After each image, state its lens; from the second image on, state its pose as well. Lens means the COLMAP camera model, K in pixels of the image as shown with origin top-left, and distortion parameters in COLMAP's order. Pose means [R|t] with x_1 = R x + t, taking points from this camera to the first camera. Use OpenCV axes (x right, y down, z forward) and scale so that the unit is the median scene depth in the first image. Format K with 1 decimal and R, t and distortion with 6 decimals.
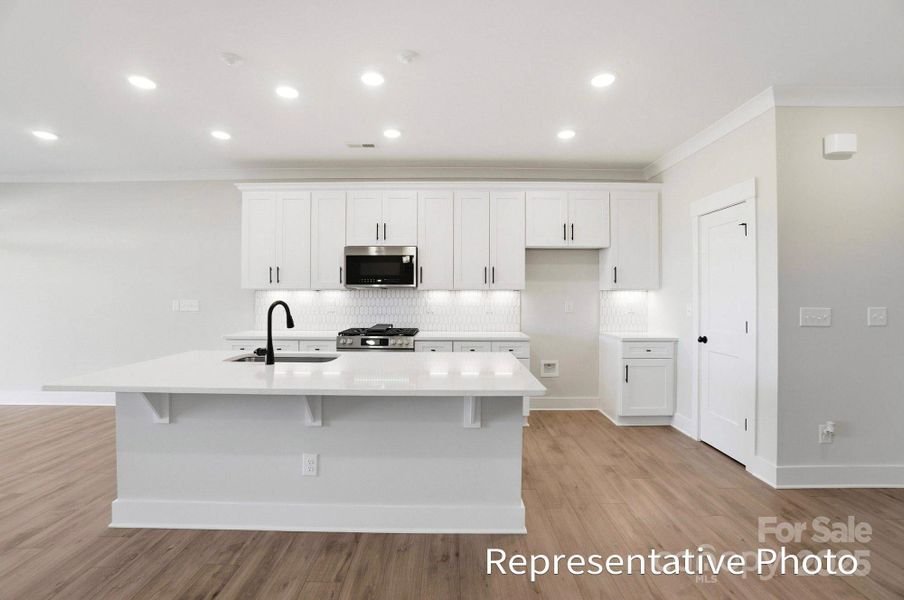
lens RADIAL K [[404.9, 0, 449.4], [0, 404.9, 295.1], [0, 0, 1]] dist [-0.044419, 0.014062]
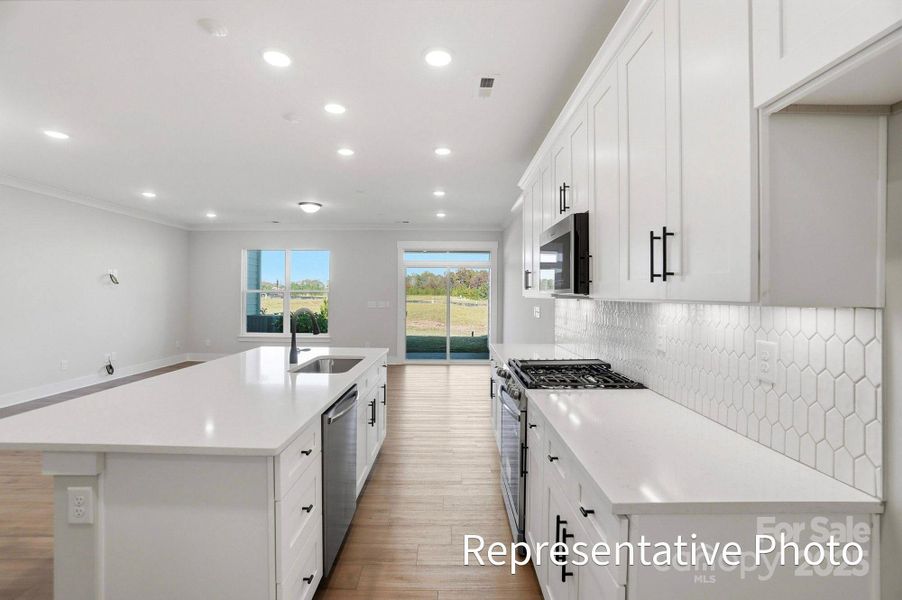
lens RADIAL K [[404.0, 0, 448.4], [0, 404.0, 287.3], [0, 0, 1]] dist [-0.044419, 0.014062]
pose [[0.000923, -0.017979, -0.999838, 0.406598], [-0.011409, 0.999773, -0.017988, -0.016503], [0.999934, 0.011424, 0.000718, 0.836319]]
